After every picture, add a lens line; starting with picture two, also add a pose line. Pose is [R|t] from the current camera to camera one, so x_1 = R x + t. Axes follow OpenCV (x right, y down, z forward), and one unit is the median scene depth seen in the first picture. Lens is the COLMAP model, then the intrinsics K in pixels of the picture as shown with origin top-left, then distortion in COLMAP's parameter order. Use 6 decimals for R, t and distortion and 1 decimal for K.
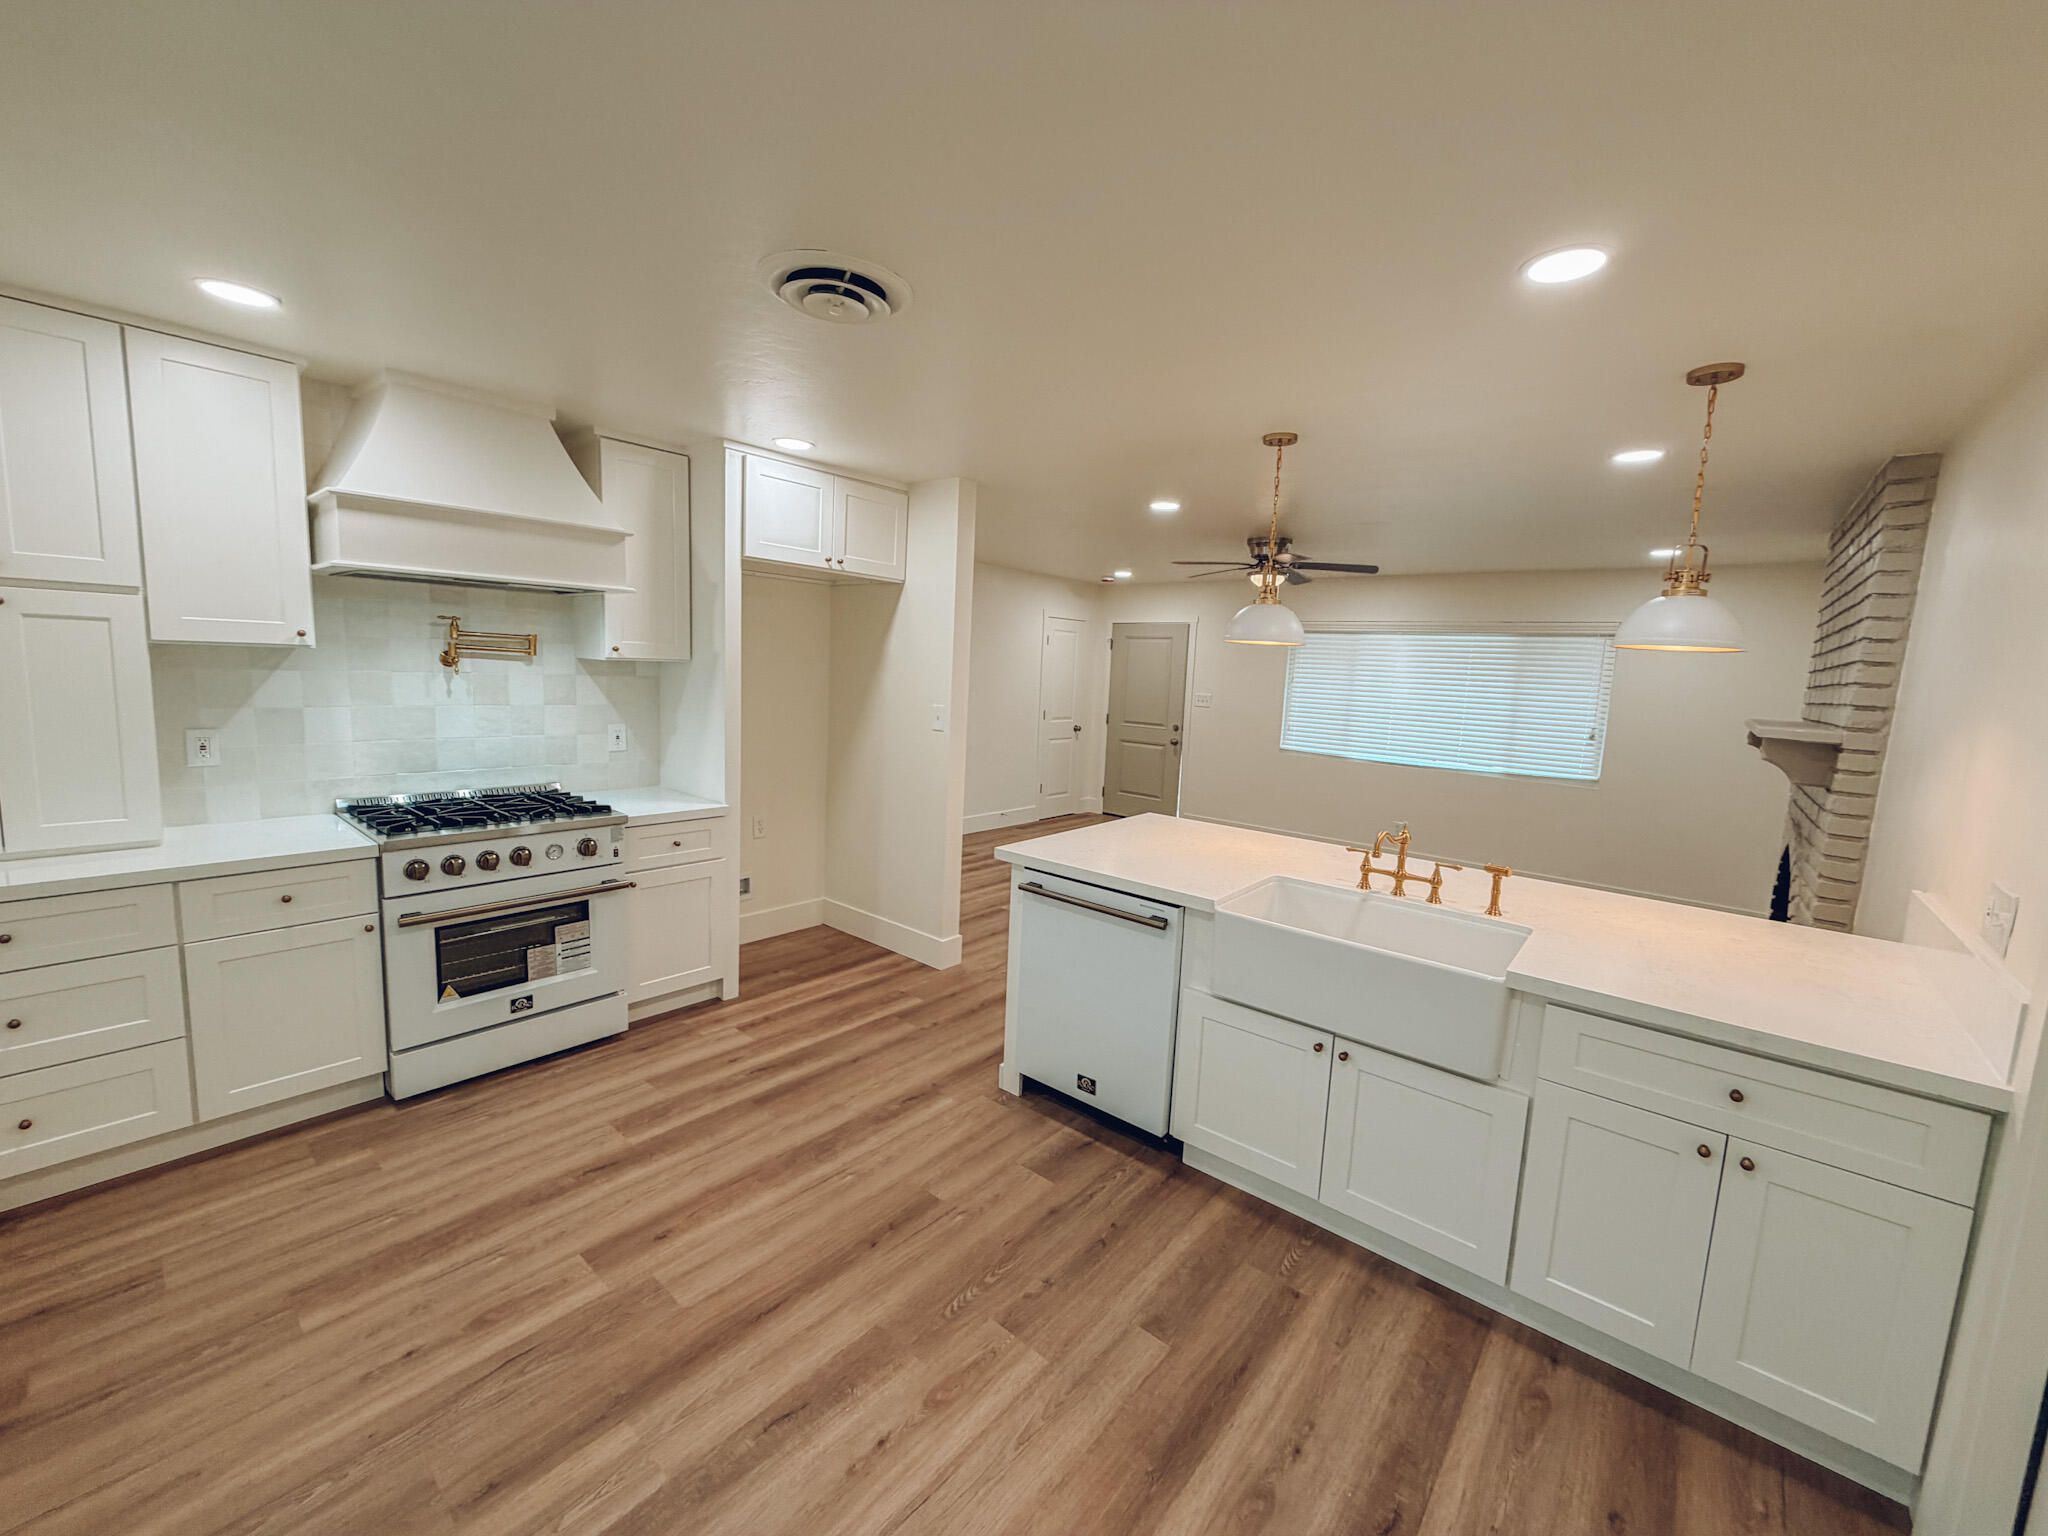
lens RADIAL K [[817.4, 0, 1024.0], [0, 817.4, 768.0], [0, 0, 1]] dist [-0.000704, -0.000081]
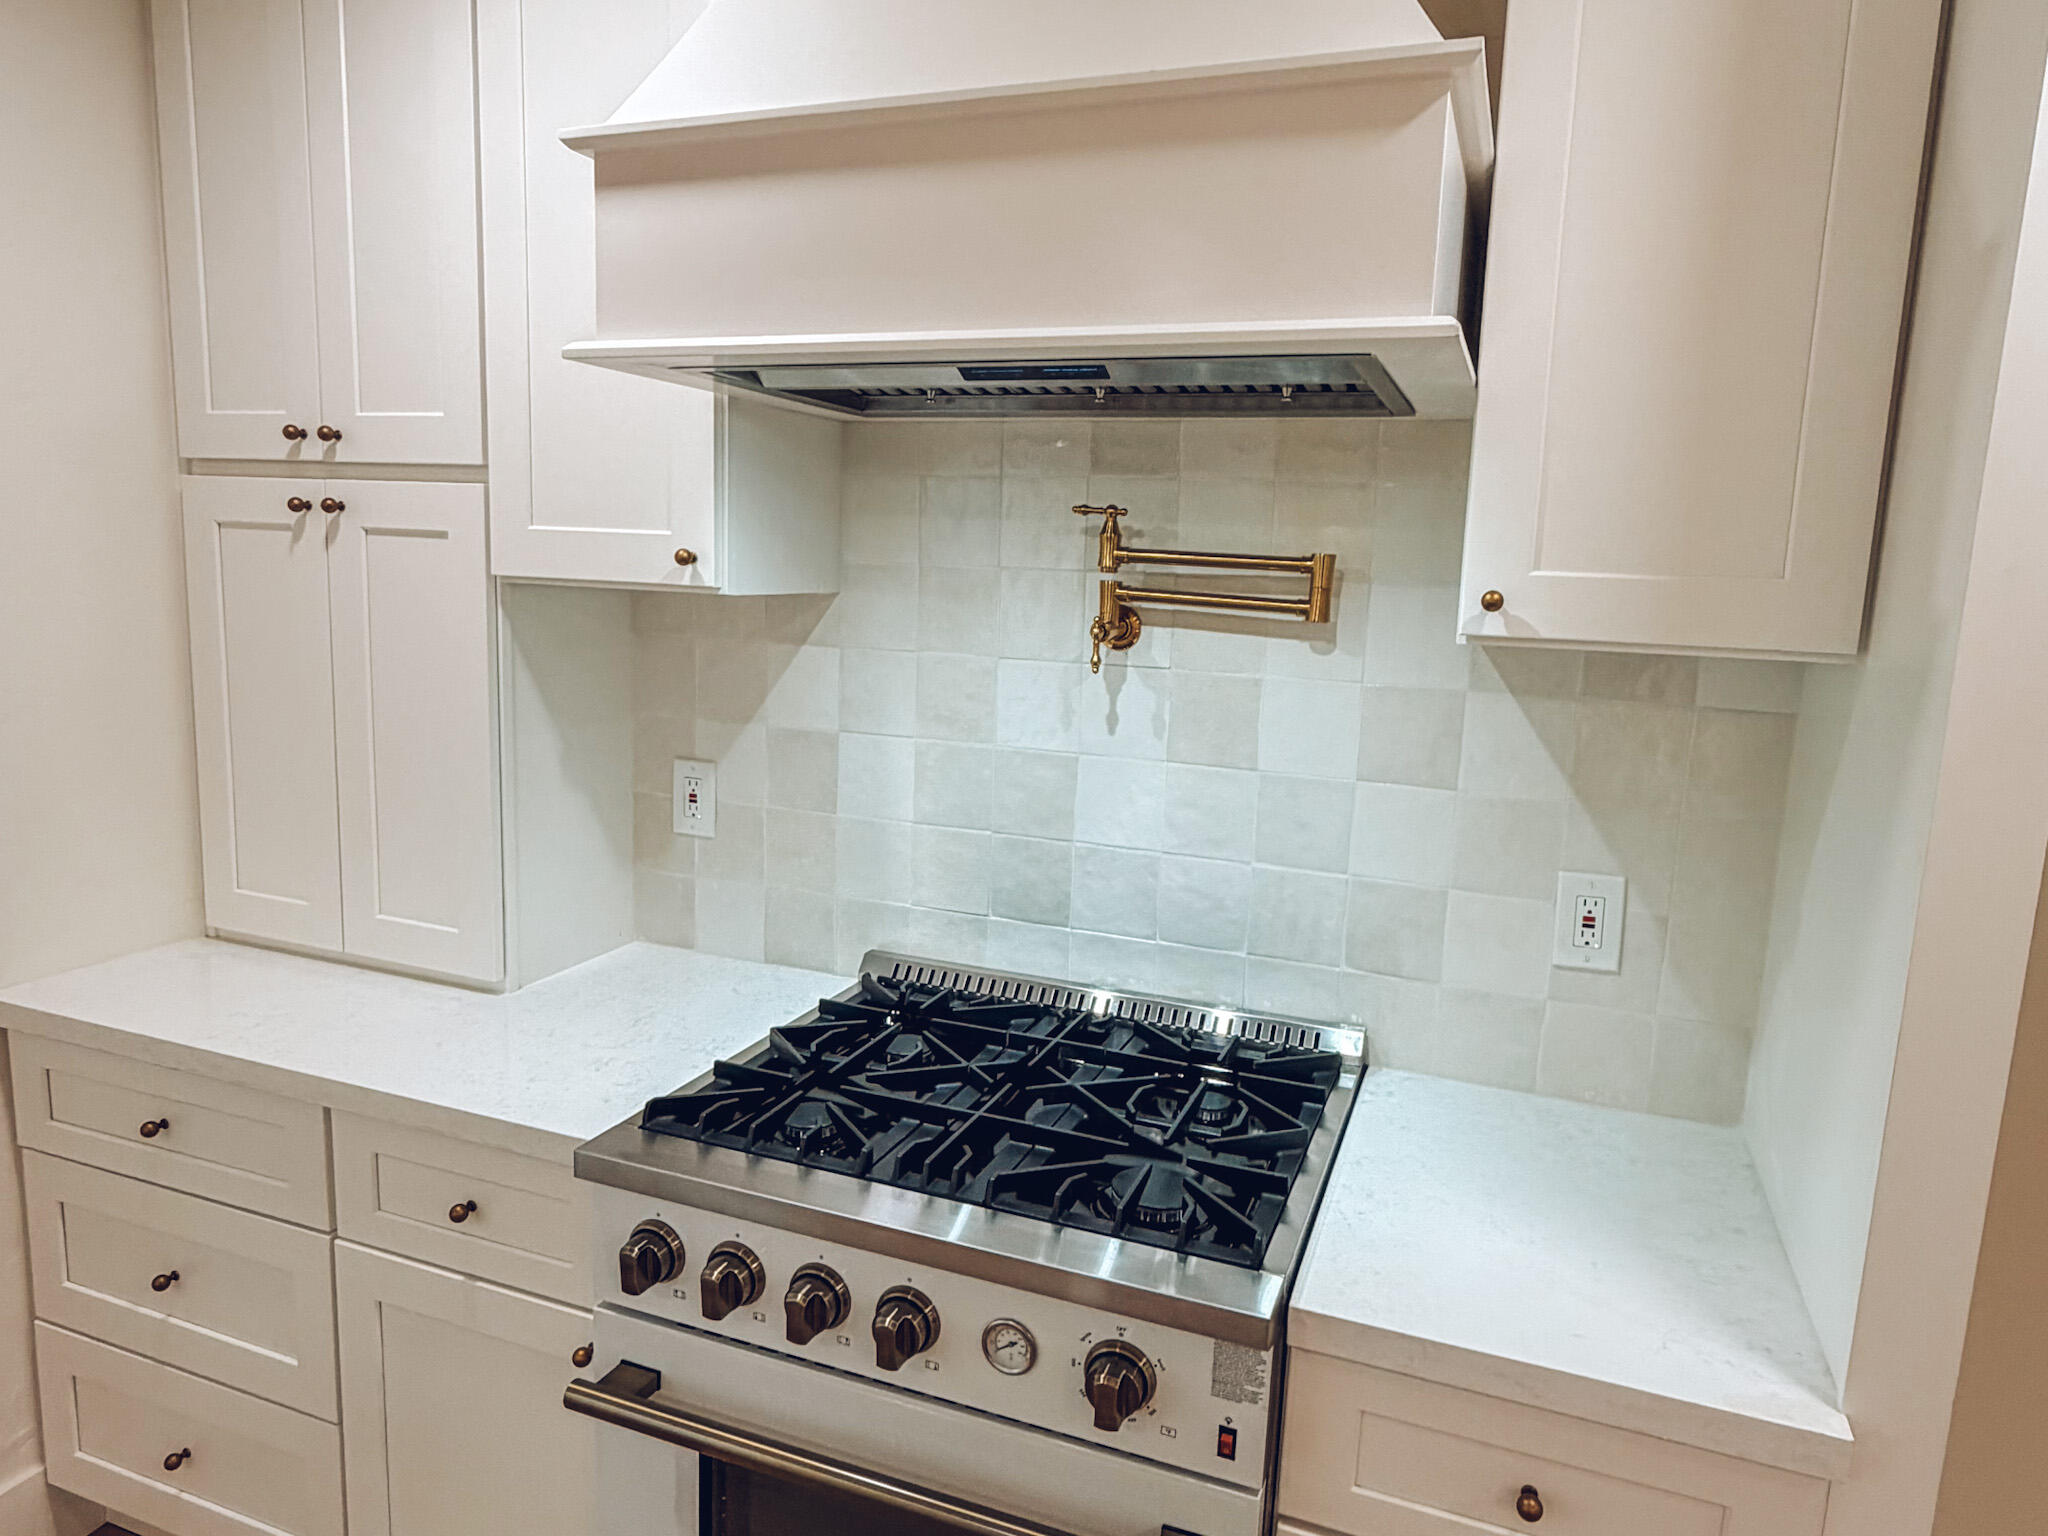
lens RADIAL K [[1305.1, 0, 1024.0], [0, 1305.1, 768.0], [0, 0, 1]] dist [-0.004391, -0.002375]
pose [[0.334829, 0.121886, -0.934363, -0.185233], [-0.143243, 0.986658, 0.077376, -0.114627], [0.931328, 0.107934, 0.347821, 0.794495]]
